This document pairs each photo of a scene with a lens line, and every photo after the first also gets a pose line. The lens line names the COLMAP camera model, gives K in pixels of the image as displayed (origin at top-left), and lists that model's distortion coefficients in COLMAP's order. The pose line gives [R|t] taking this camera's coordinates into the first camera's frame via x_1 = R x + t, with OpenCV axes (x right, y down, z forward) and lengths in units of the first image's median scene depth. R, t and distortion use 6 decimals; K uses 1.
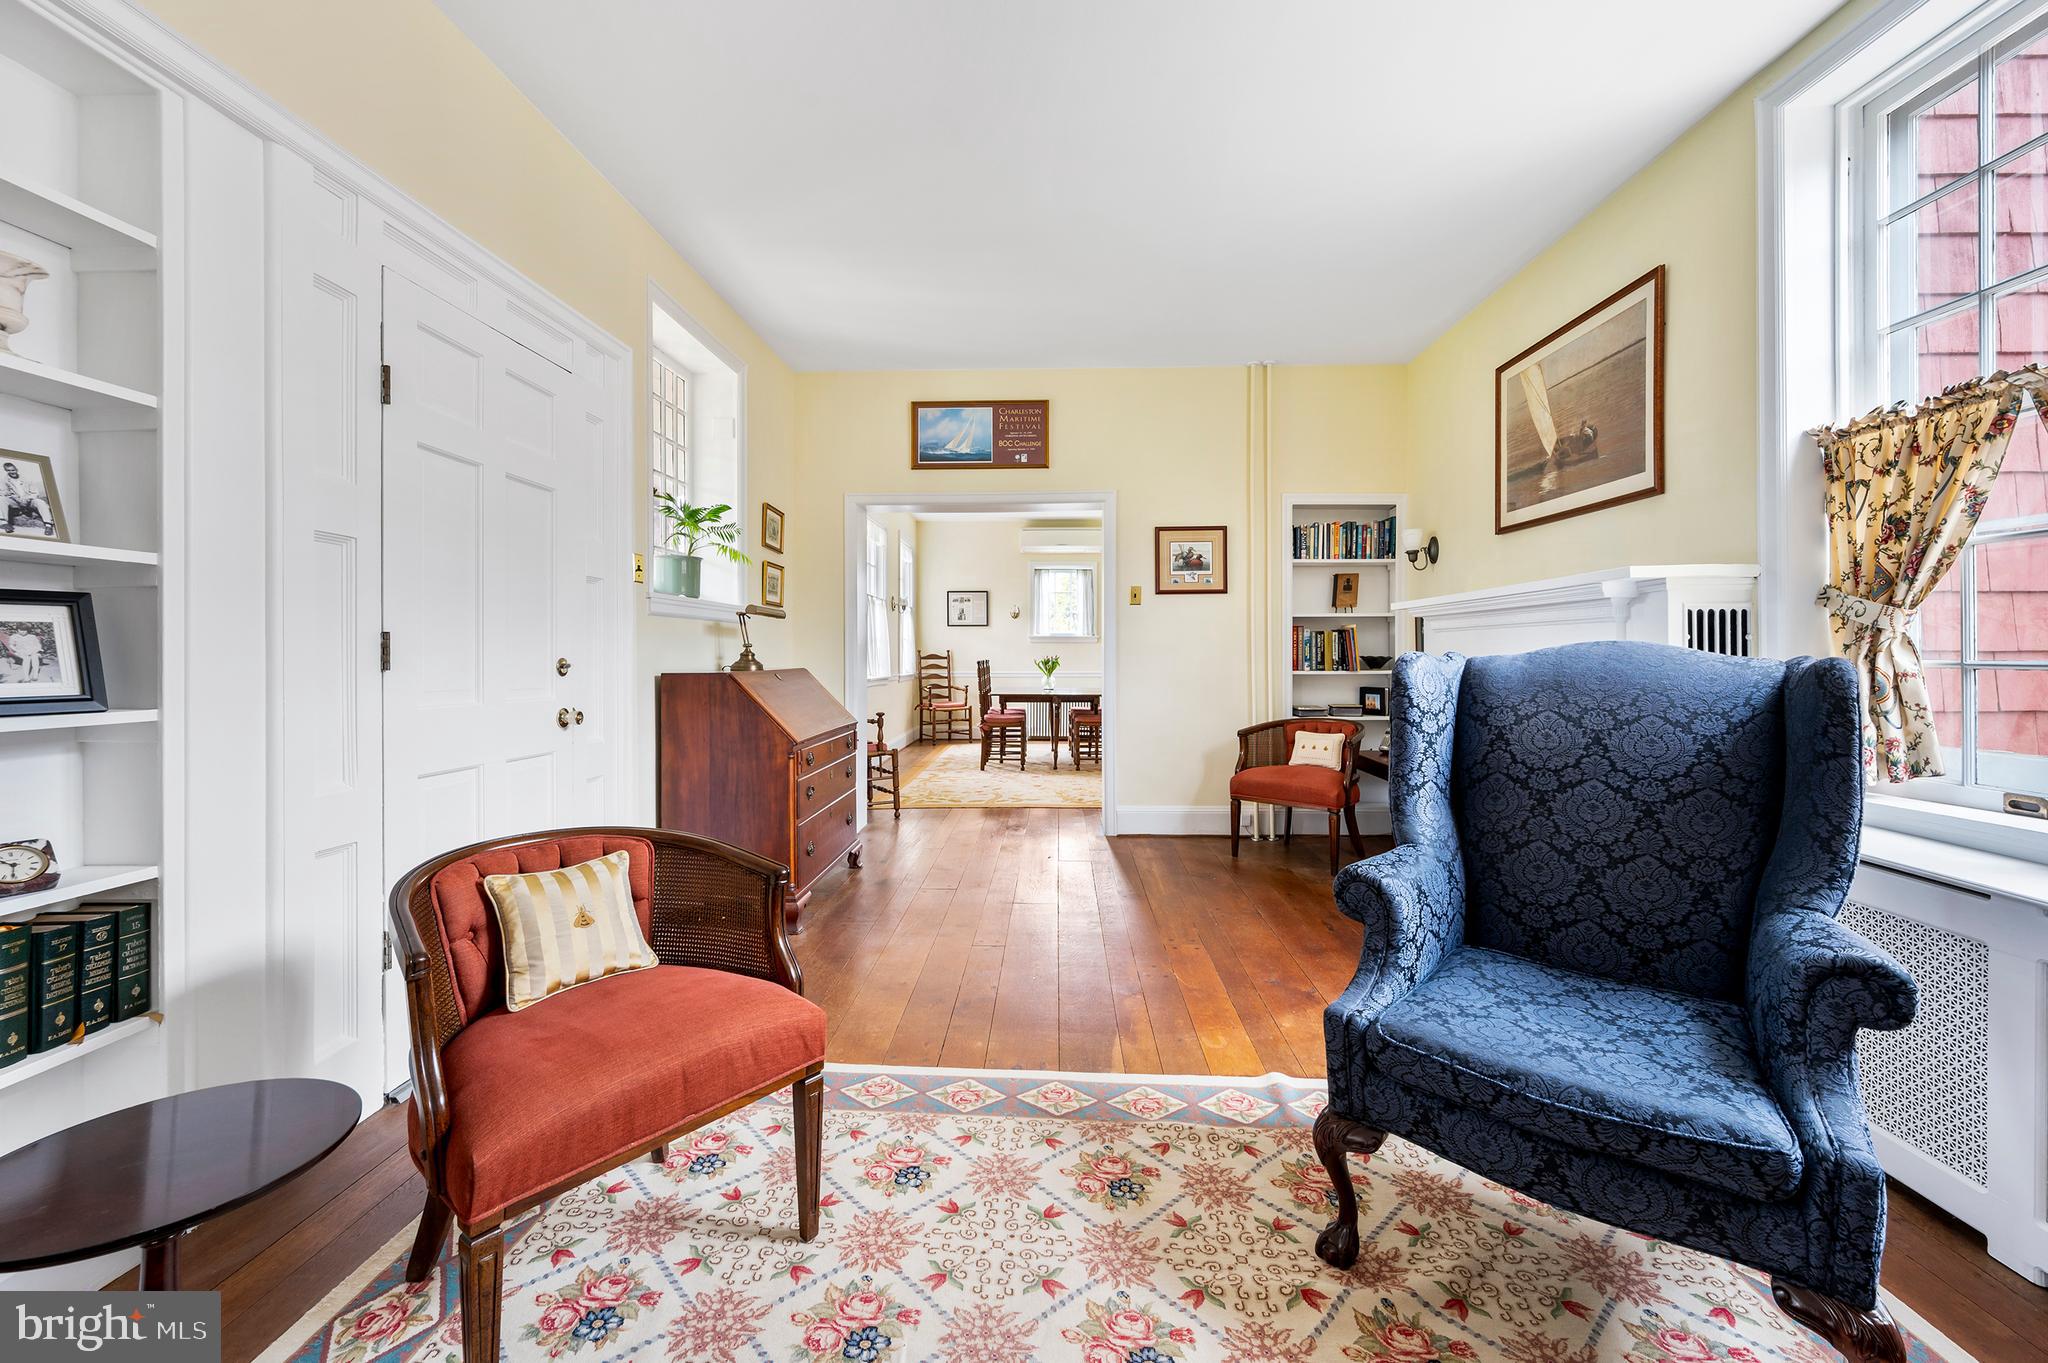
lens RADIAL K [[819.1, 0, 1019.1], [0, 819.1, 663.2], [0, 0, 1]] dist [-0.001706, -0.000329]
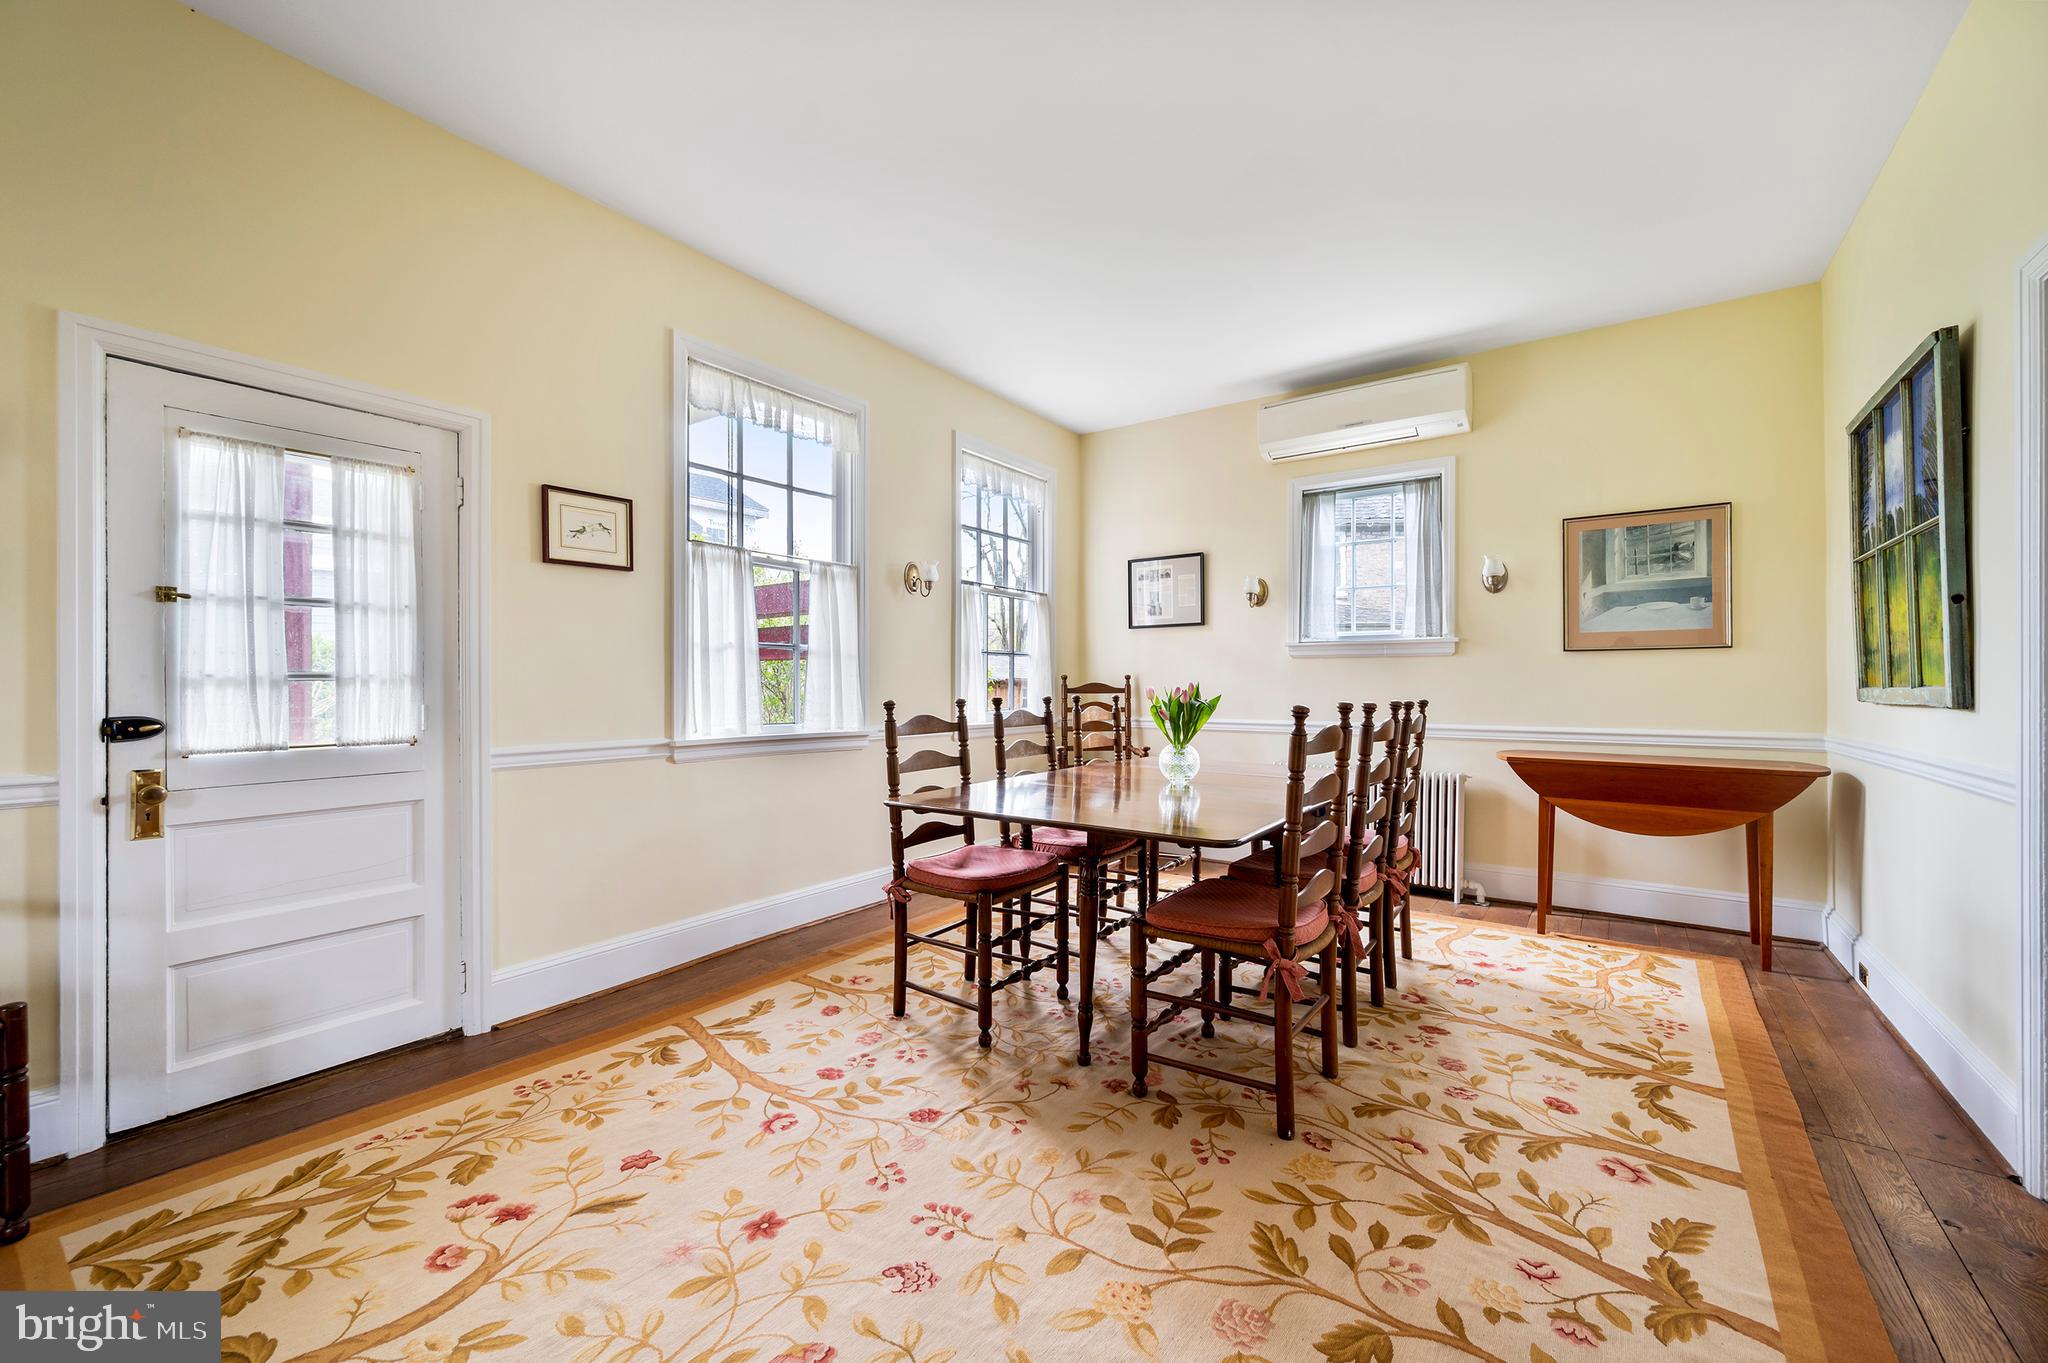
lens RADIAL K [[813.6, 0, 1024.0], [0, 813.6, 681.5], [0, 0, 1]] dist [0.000645, -0.000008]
pose [[0.827169, -0.004987, -0.561931, 0.310361], [-0.004300, 0.999875, -0.015204, -0.009582], [0.561936, 0.014992, 0.827045, 1.168156]]
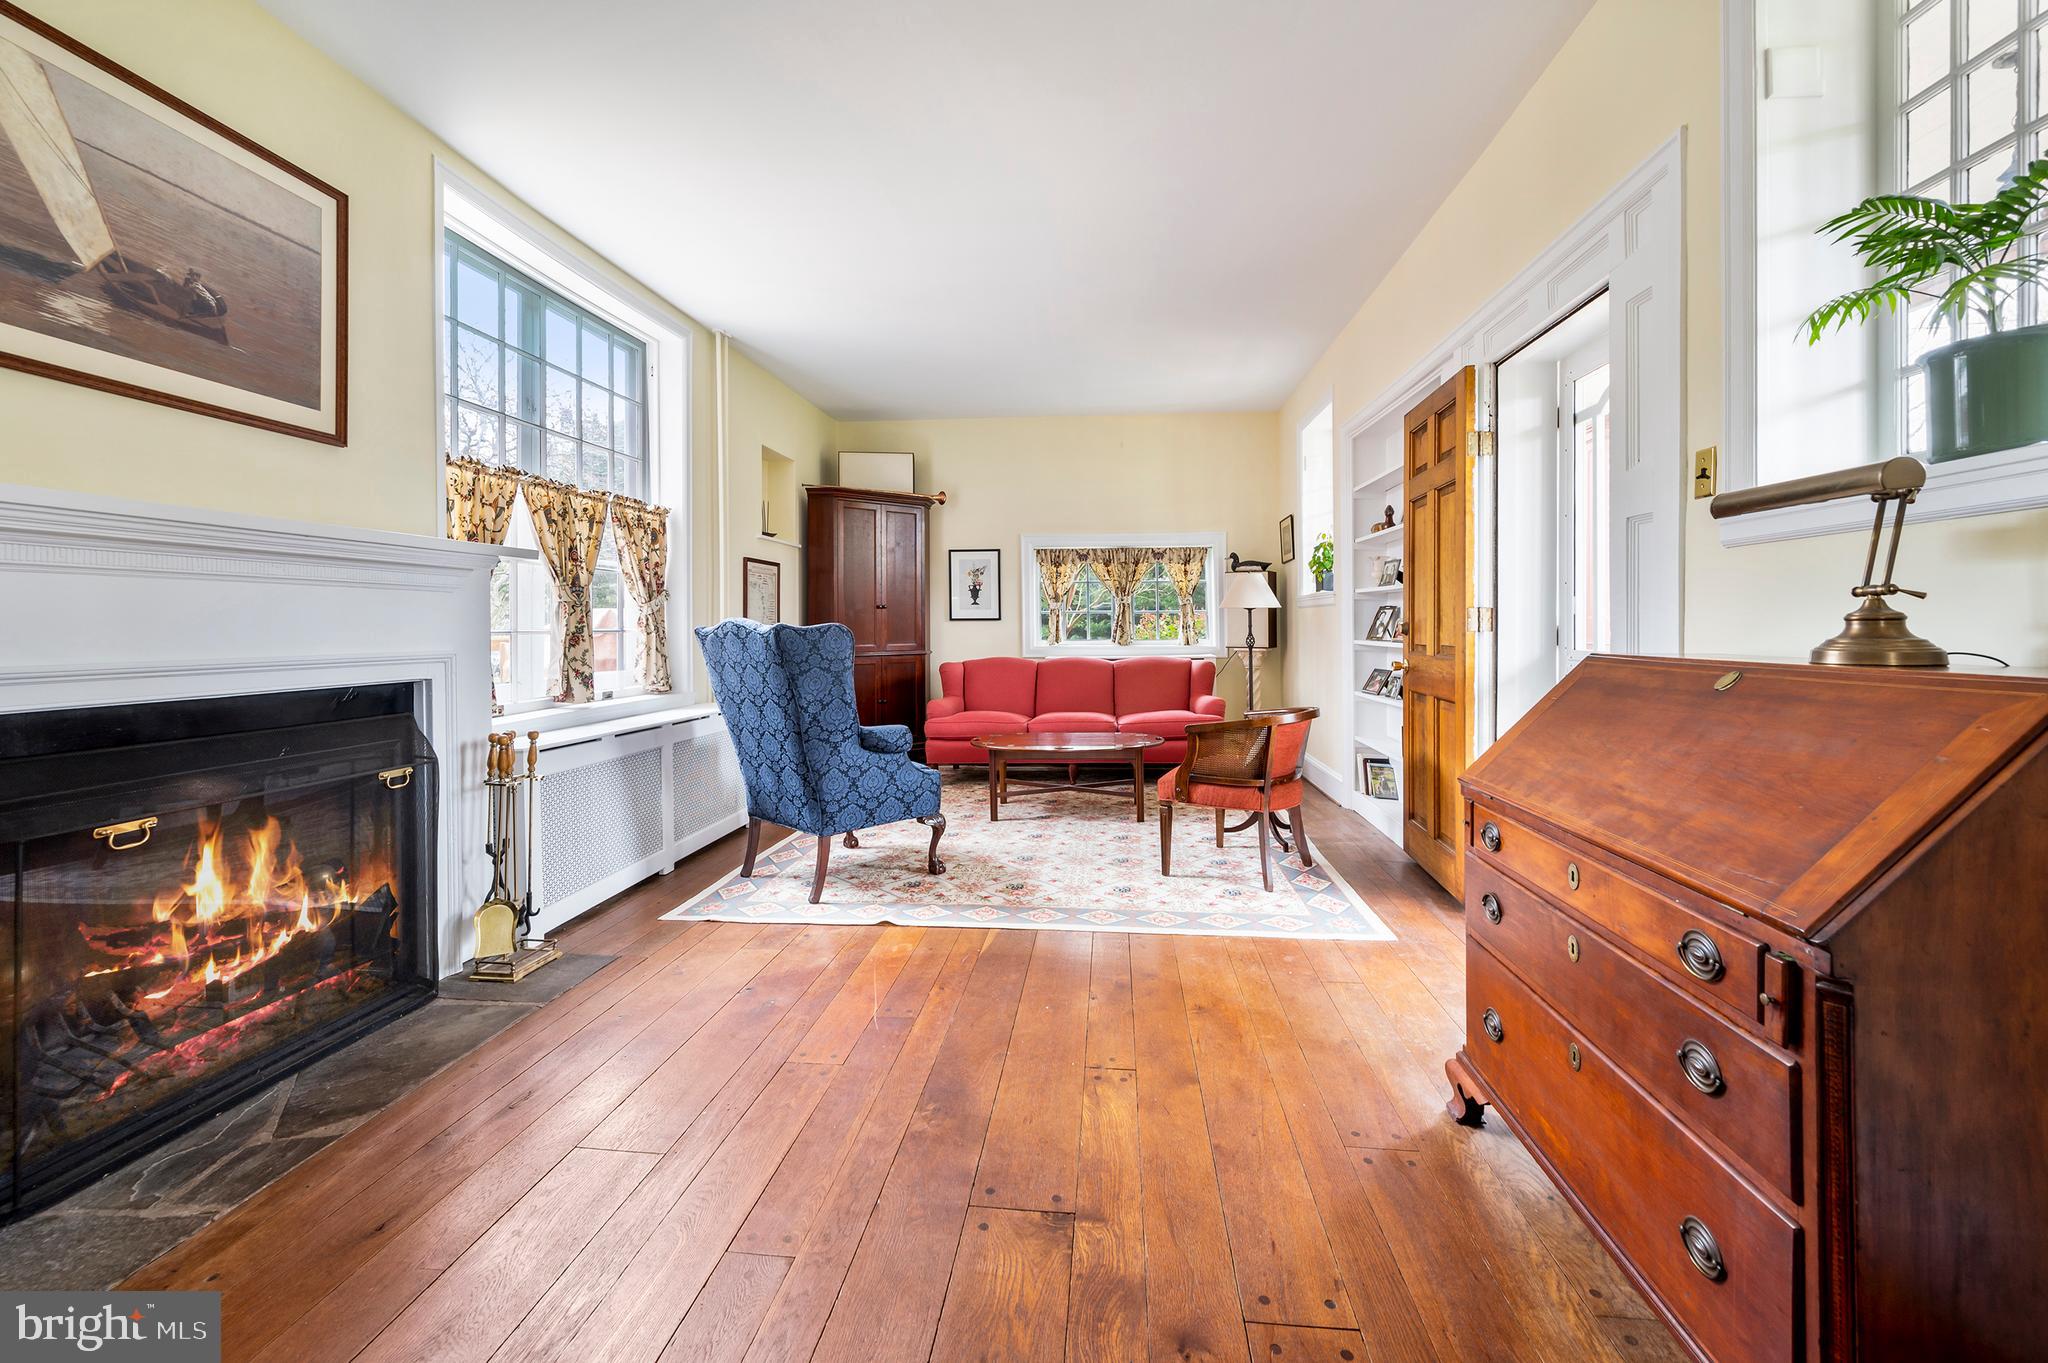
lens RADIAL K [[827.3, 0, 1022.7], [0, 827.3, 624.8], [0, 0, 1]] dist [-0.000528, -0.000010]
pose [[-0.997777, 0.005026, 0.066446, -0.009196], [0.005781, 0.999921, 0.011182, -0.010427], [-0.066384, 0.011541, -0.997727, 1.049295]]
